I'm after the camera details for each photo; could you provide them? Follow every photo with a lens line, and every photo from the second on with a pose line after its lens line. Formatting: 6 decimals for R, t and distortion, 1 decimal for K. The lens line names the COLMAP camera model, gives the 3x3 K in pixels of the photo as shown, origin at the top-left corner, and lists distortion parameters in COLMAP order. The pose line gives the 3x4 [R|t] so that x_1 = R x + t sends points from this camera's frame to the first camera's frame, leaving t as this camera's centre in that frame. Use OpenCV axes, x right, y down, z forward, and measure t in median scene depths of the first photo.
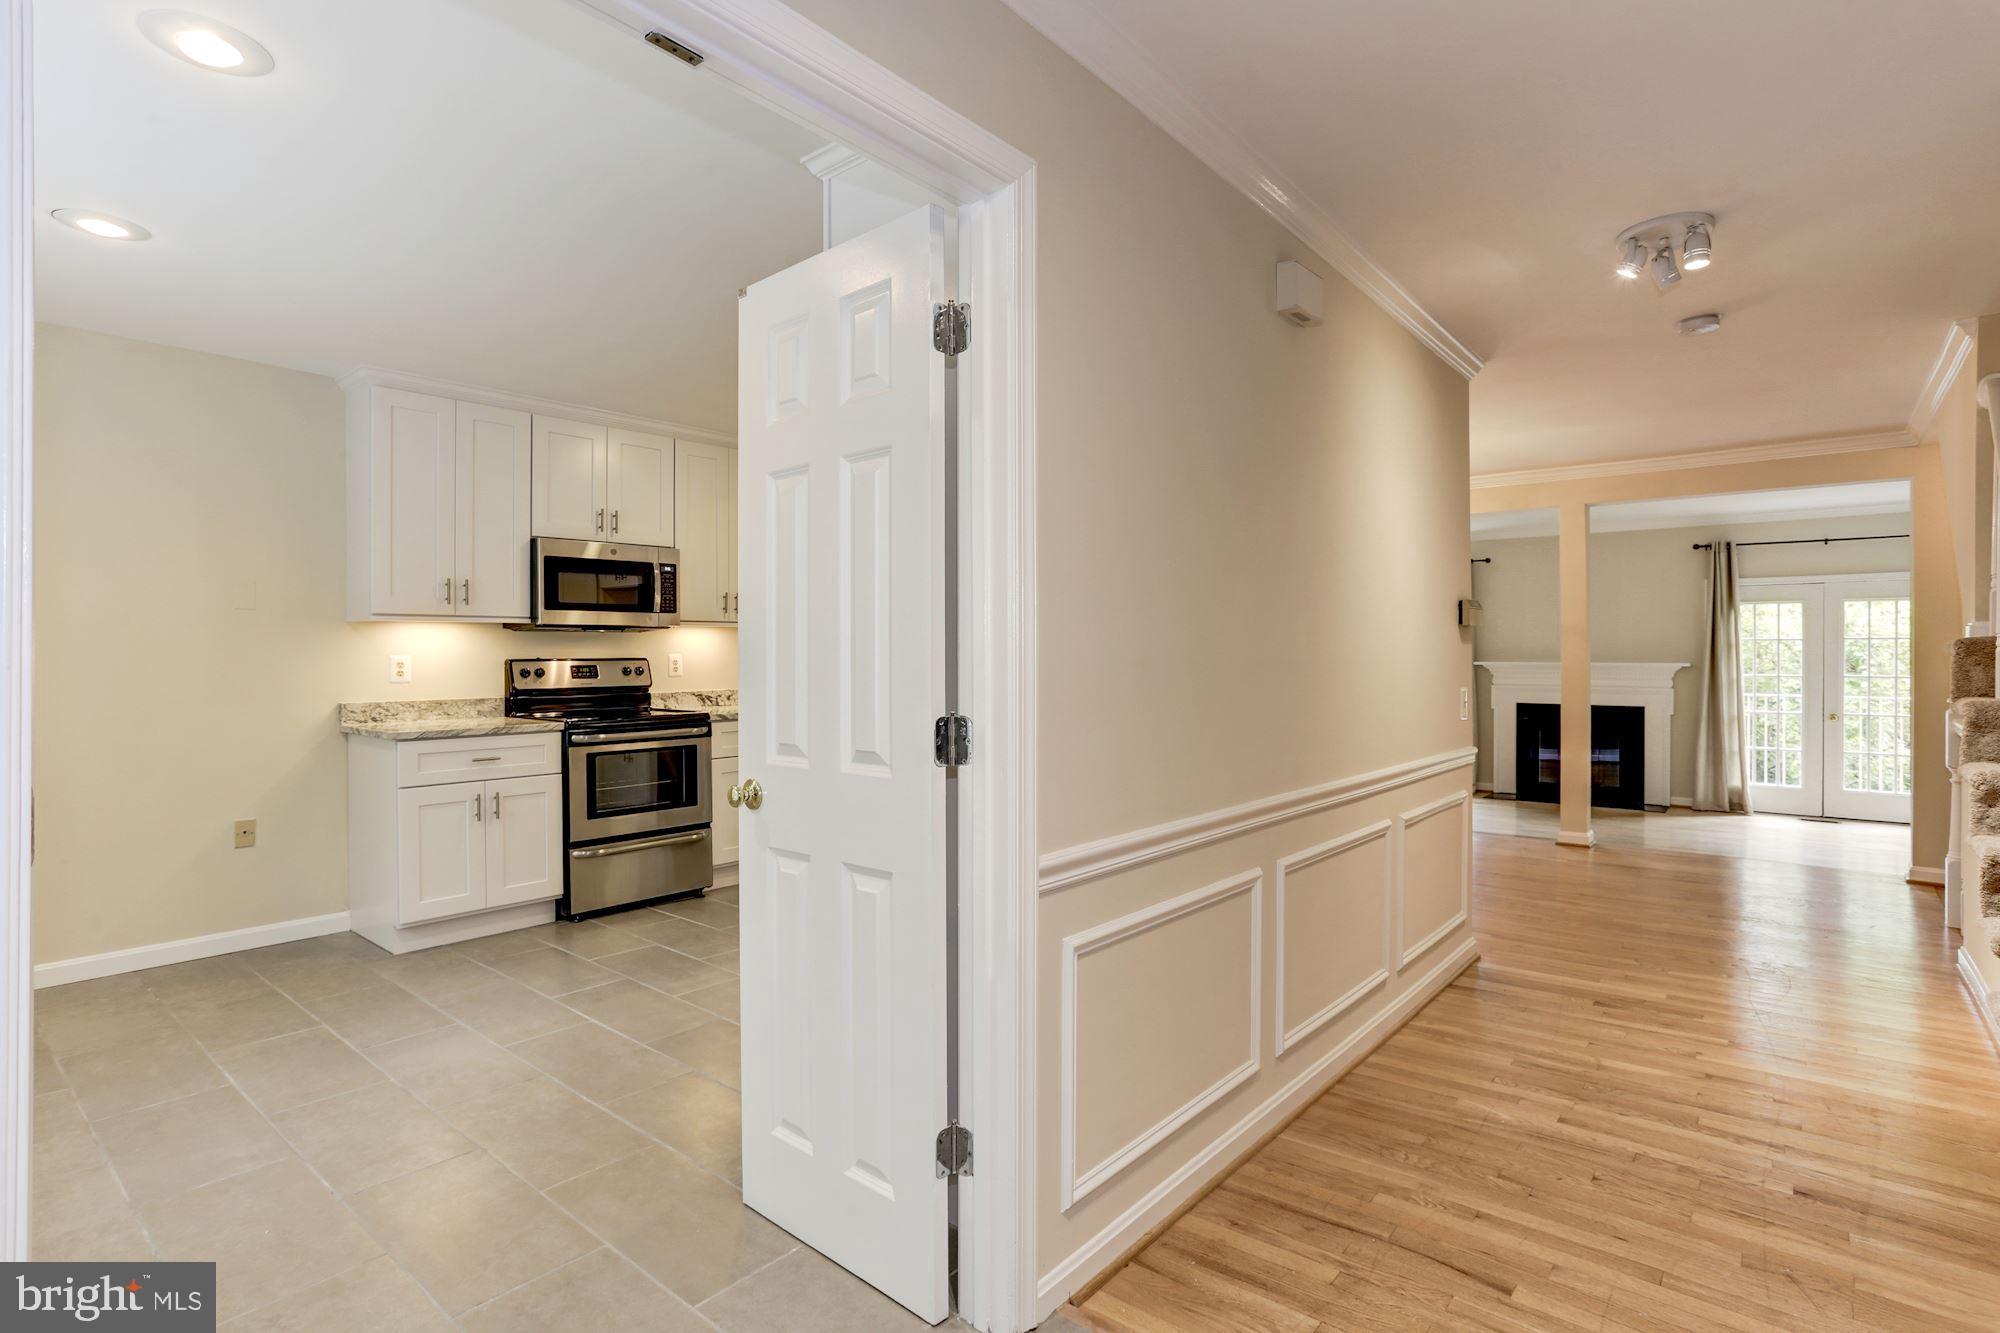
lens RADIAL K [[977.3, 0, 994.2], [0, 977.3, 656.1], [0, 0, 1]] dist [-0.051689, 0.024507]
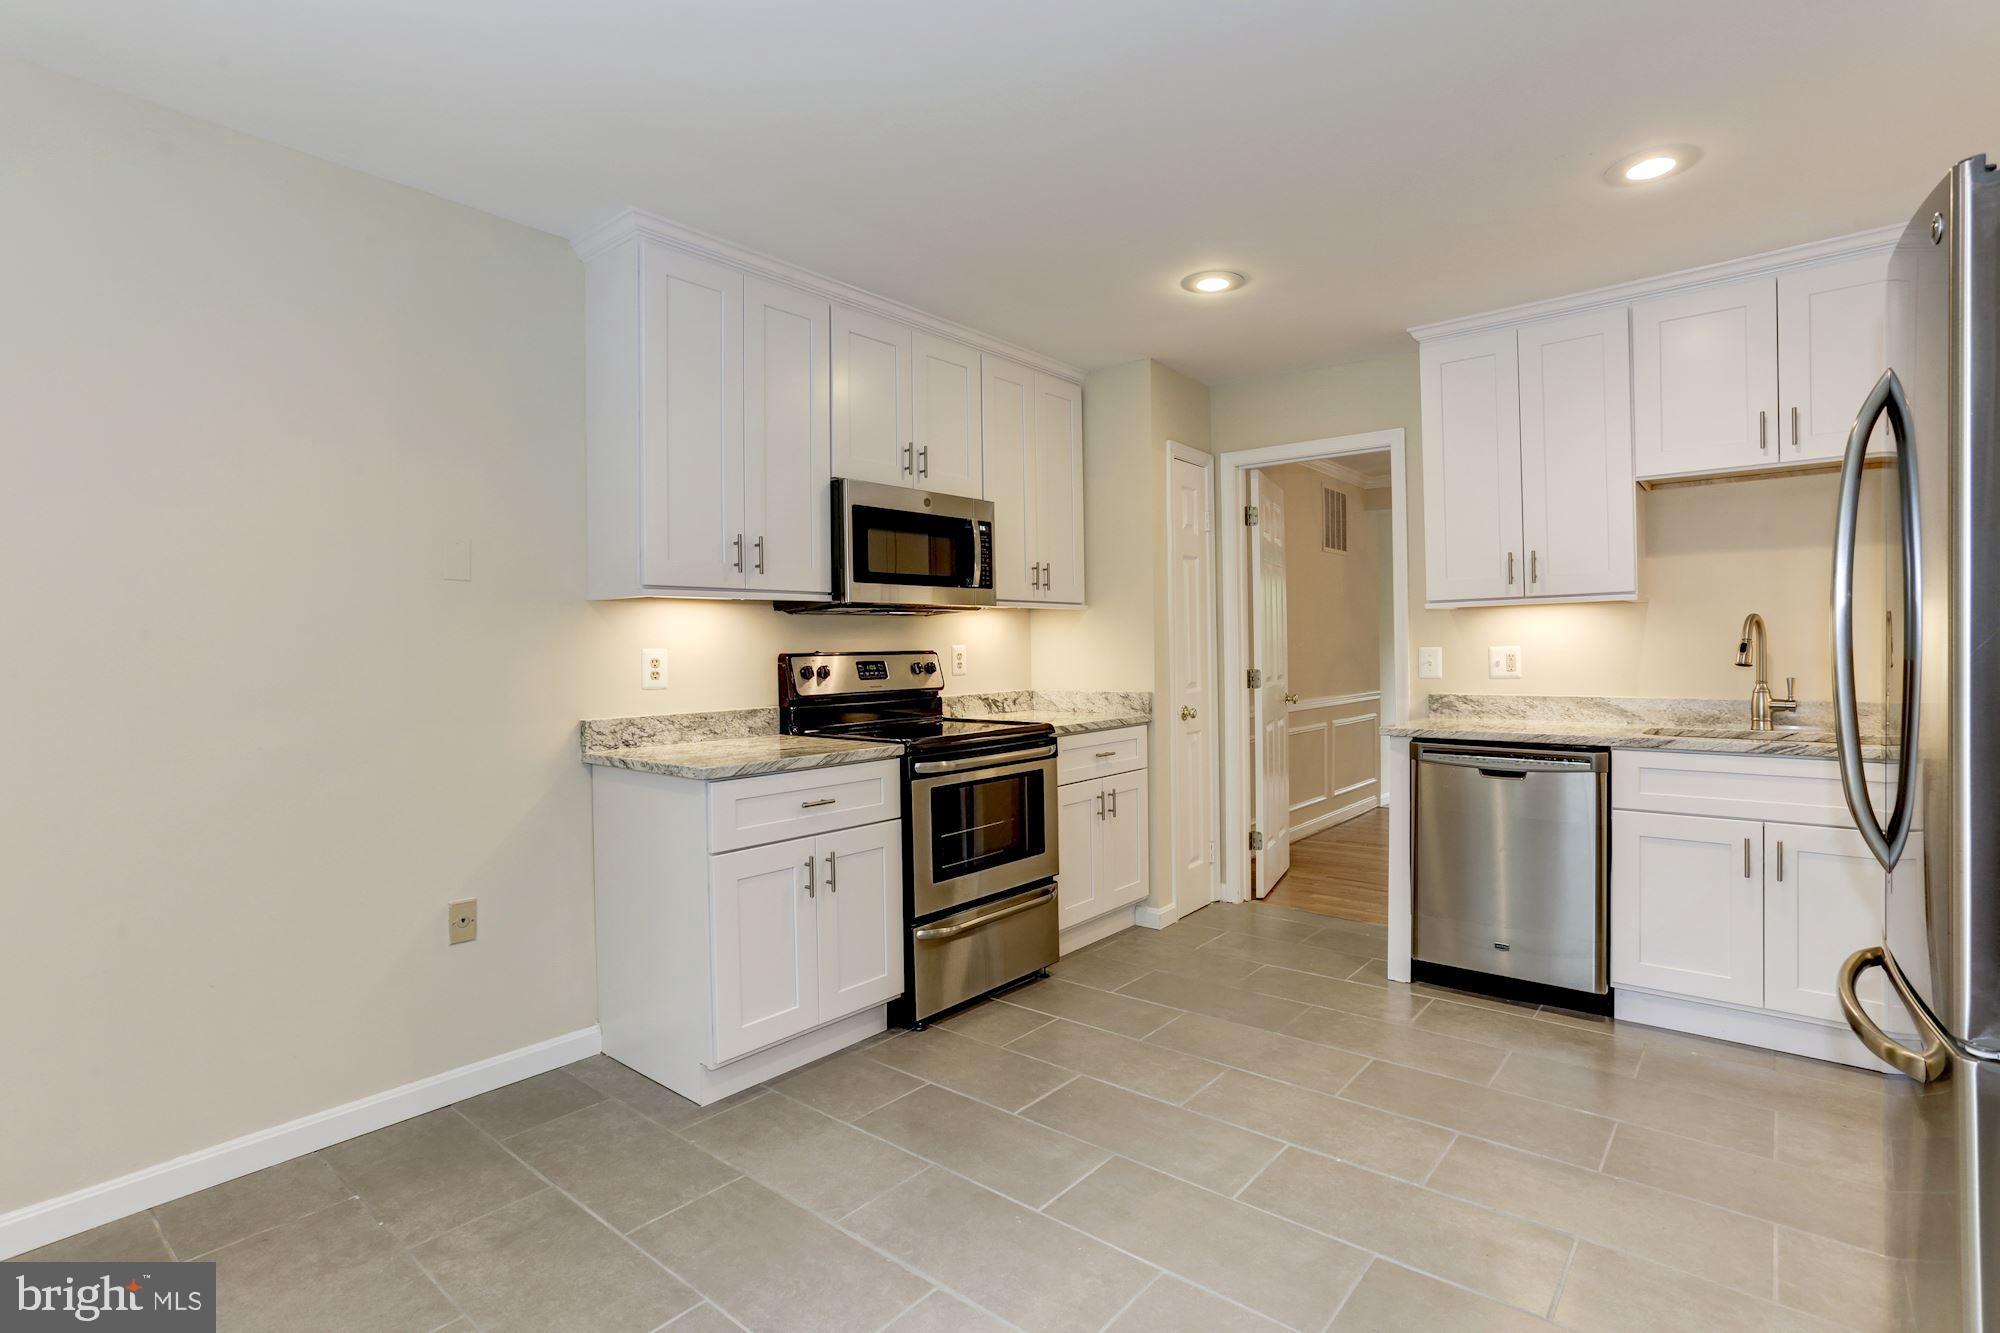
lens RADIAL K [[977.3, 0, 1000.9], [0, 977.3, 649.6], [0, 0, 1]] dist [-0.051689, 0.024507]
pose [[0.999944, -0.010212, -0.002778, -0.365148], [0.010216, 0.999947, 0.001391, 0.001156], [0.002764, -0.001419, 0.999995, 0.302127]]
